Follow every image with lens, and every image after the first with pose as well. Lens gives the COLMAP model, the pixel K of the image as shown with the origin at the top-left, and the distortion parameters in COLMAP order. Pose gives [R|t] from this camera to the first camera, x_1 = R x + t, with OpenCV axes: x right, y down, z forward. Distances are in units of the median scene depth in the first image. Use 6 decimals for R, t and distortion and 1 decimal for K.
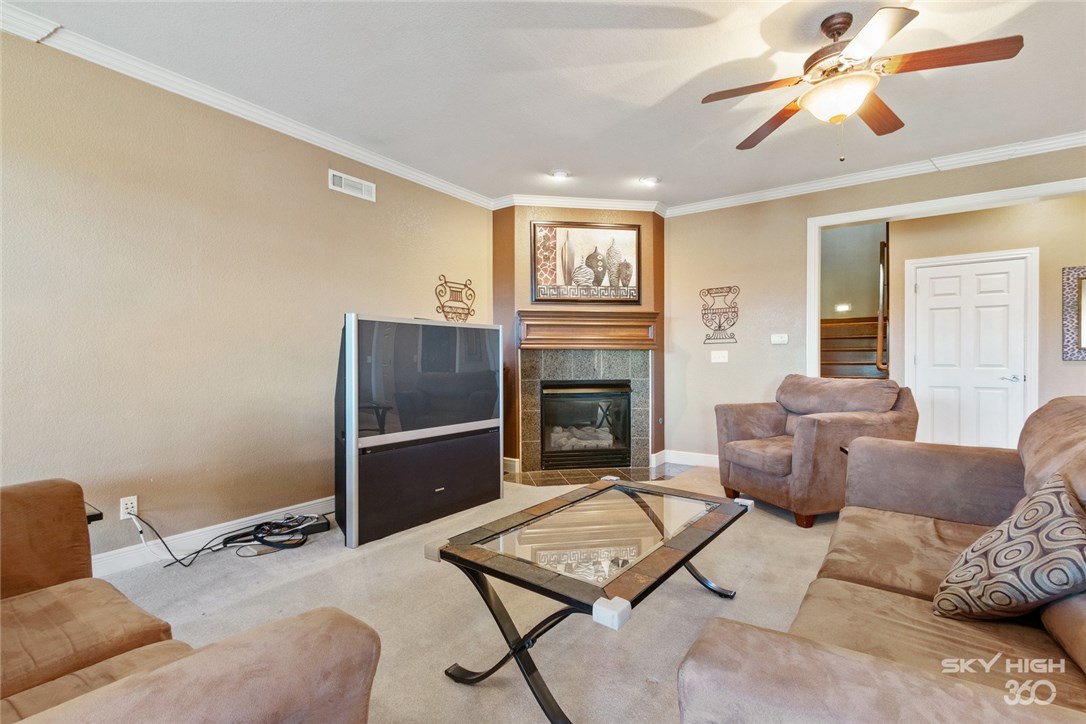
lens RADIAL K [[494.3, 0, 543.6], [0, 494.3, 368.4], [0, 0, 1]] dist [0.000721, -0.000150]
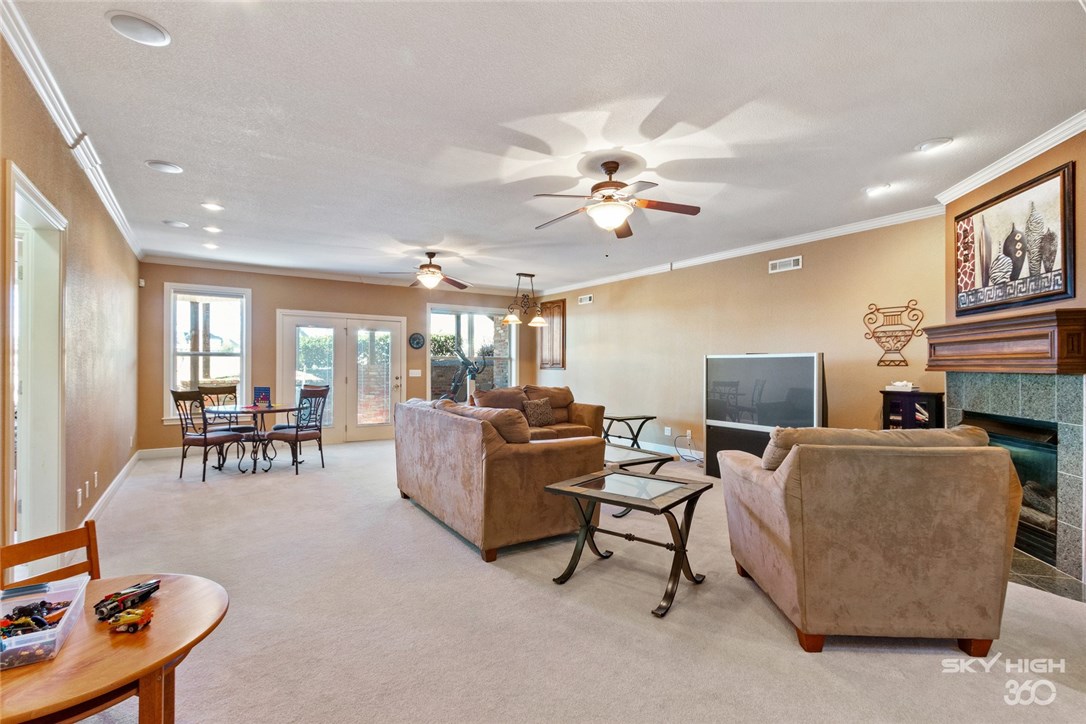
lens RADIAL K [[494.3, 0, 543.6], [0, 494.3, 368.4], [0, 0, 1]] dist [0.000721, -0.000150]
pose [[-0.346880, 0.005011, -0.937896, 0.988228], [-0.017093, 0.999786, 0.011663, -0.041926], [0.937754, 0.020077, -0.346720, 0.636672]]
